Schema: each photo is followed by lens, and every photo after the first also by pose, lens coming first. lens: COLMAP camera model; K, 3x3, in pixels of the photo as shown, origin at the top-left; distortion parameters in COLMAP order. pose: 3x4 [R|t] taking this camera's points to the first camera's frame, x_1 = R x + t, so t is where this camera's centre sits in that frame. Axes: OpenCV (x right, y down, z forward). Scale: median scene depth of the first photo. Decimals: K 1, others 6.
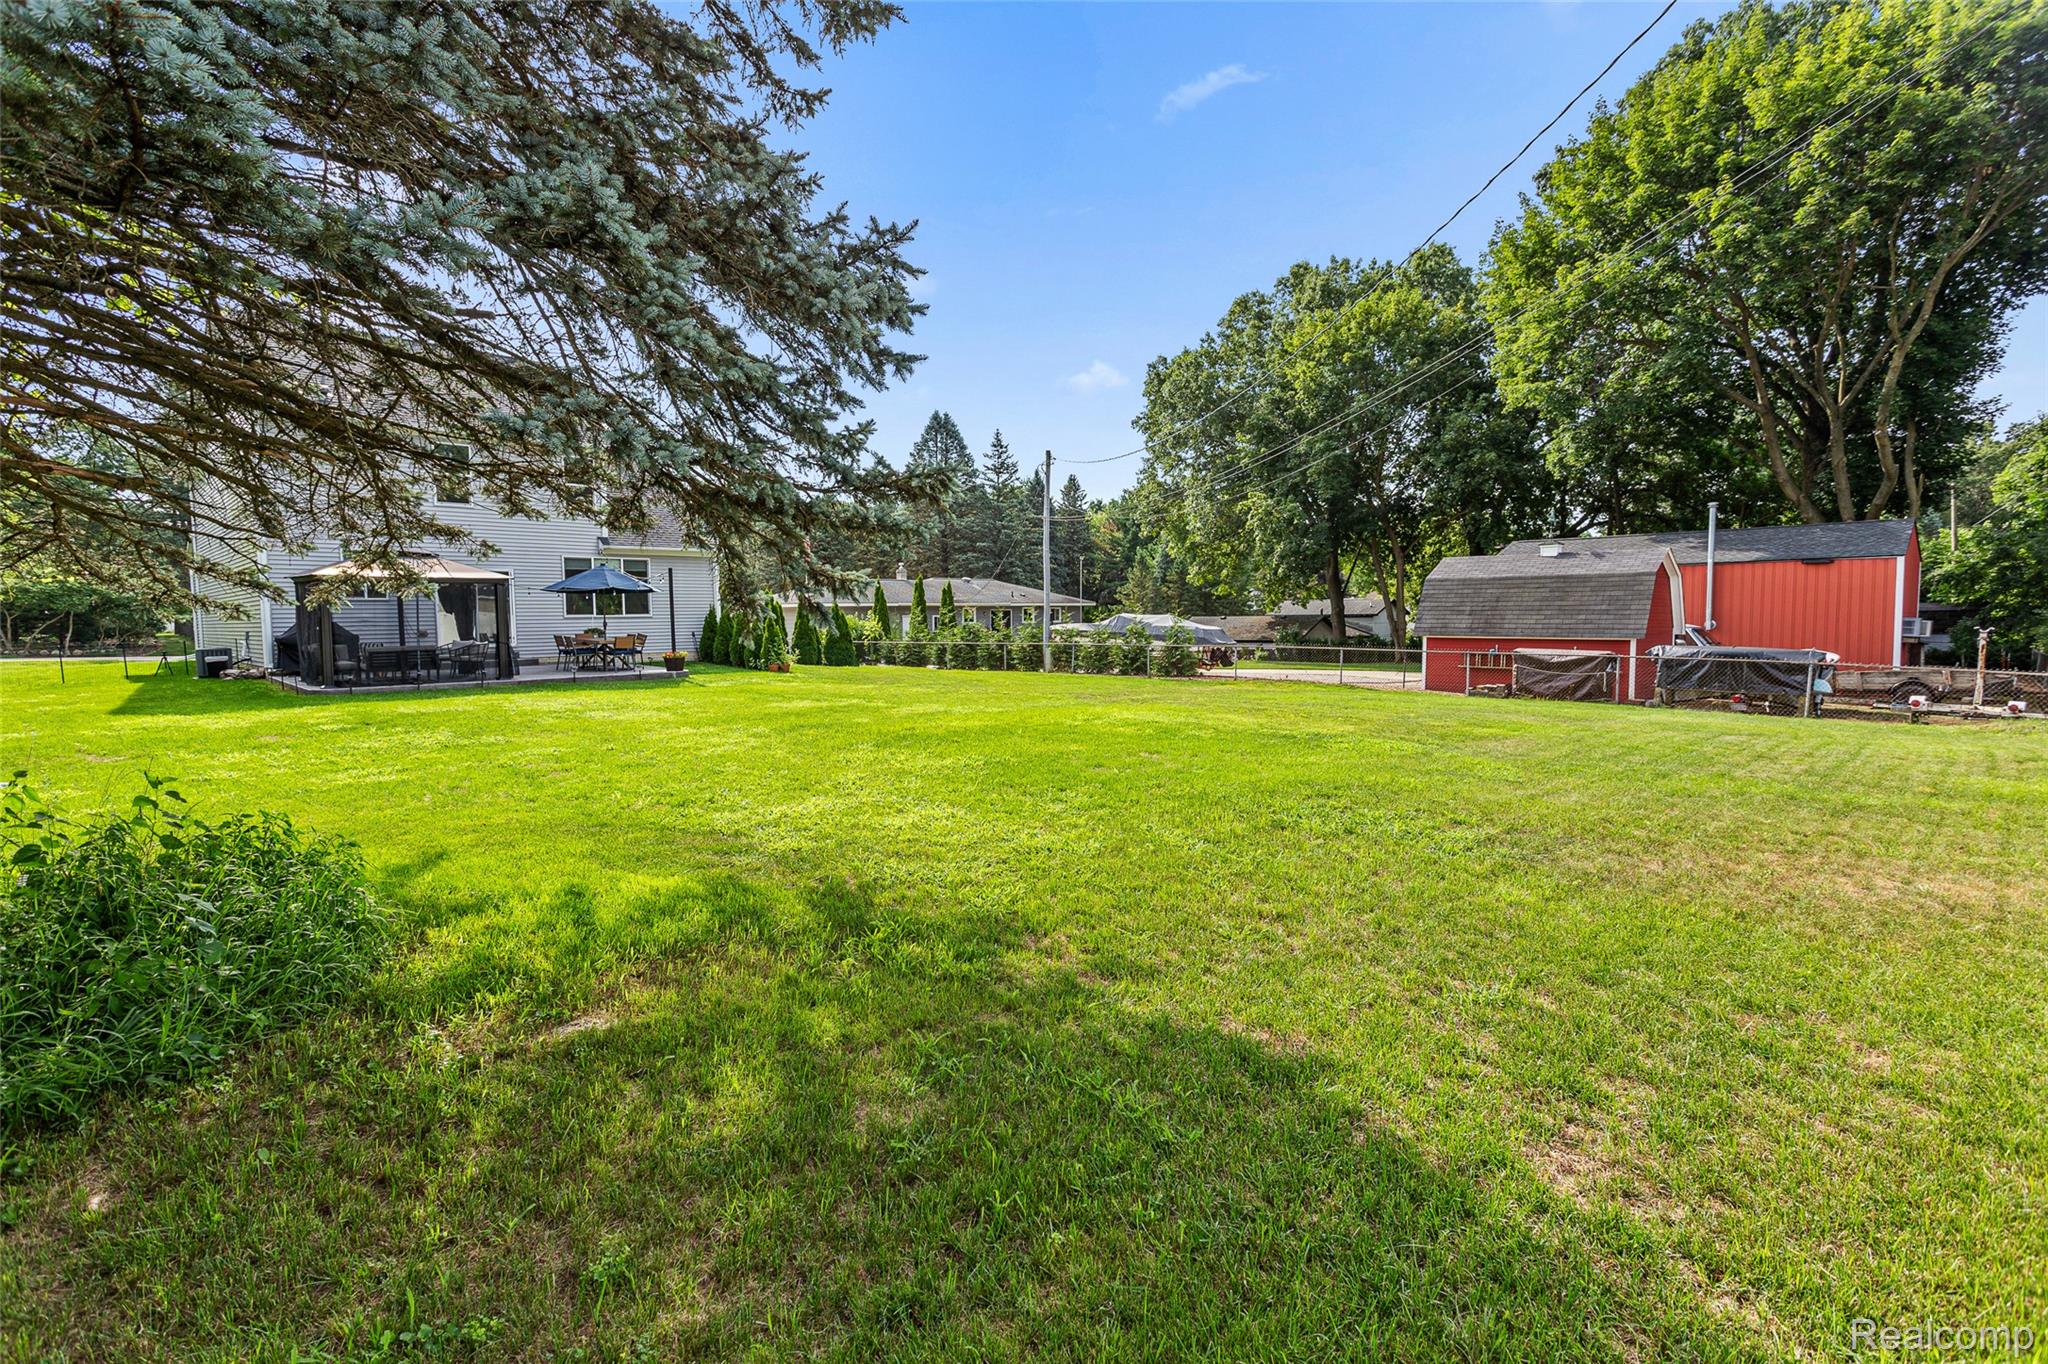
lens RADIAL K [[1006.4, 0, 1026.8], [0, 1006.4, 678.3], [0, 0, 1]] dist [0.003574, -0.000855]
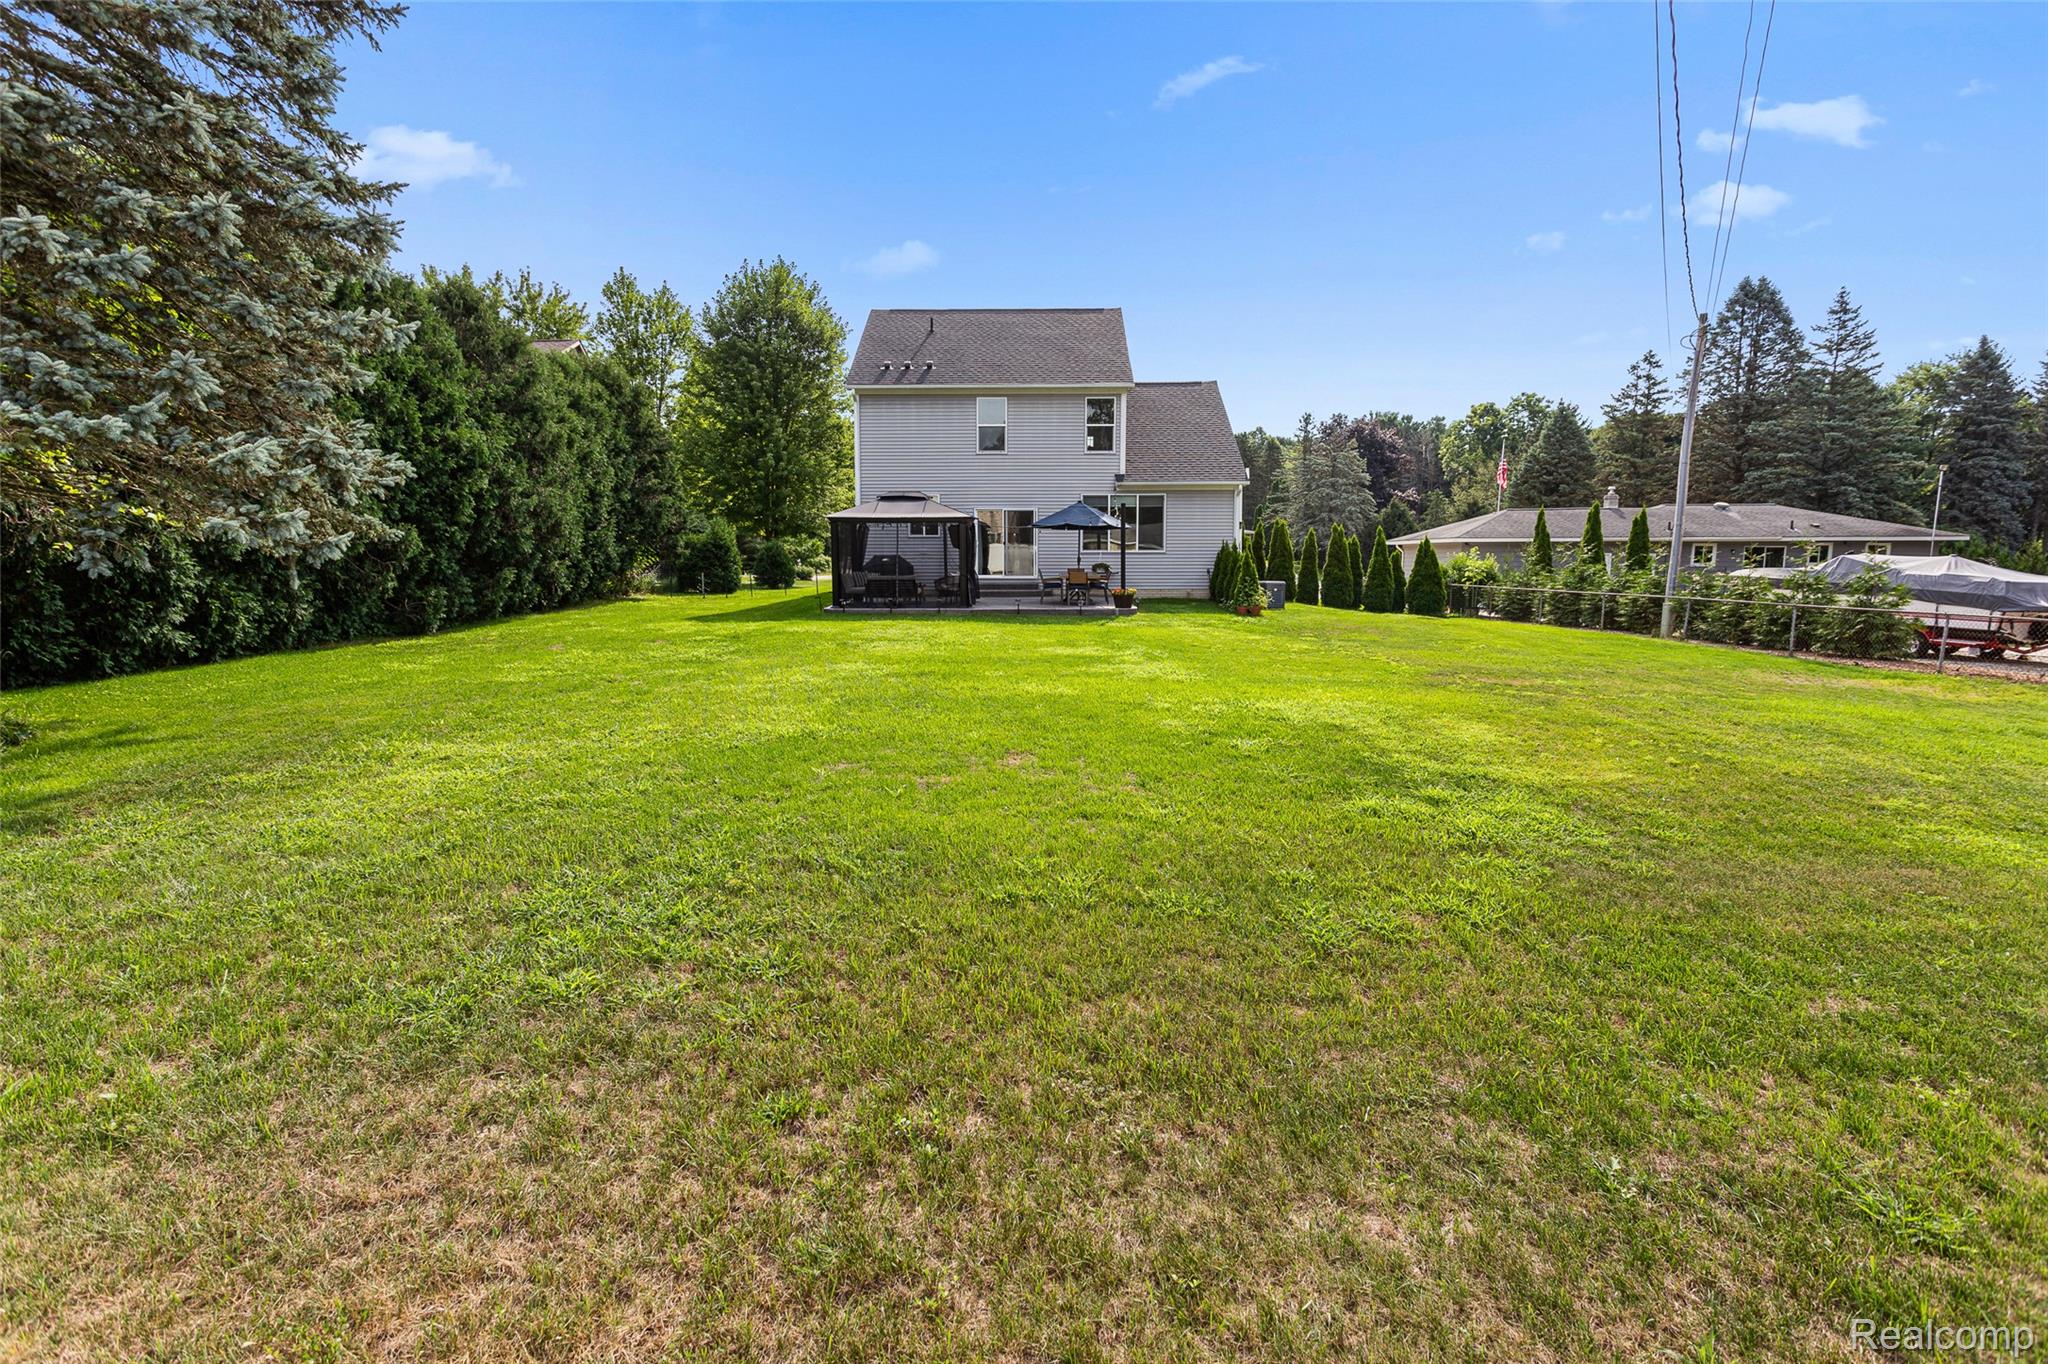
lens RADIAL K [[1006.4, 0, 1024.8], [0, 1006.4, 680.3], [0, 0, 1]] dist [0.003574, -0.000855]
pose [[0.683012, 0.098670, -0.723712, 0.117787], [-0.051249, 0.994865, 0.087272, -0.007003], [0.728607, -0.022519, 0.684562, 0.096500]]
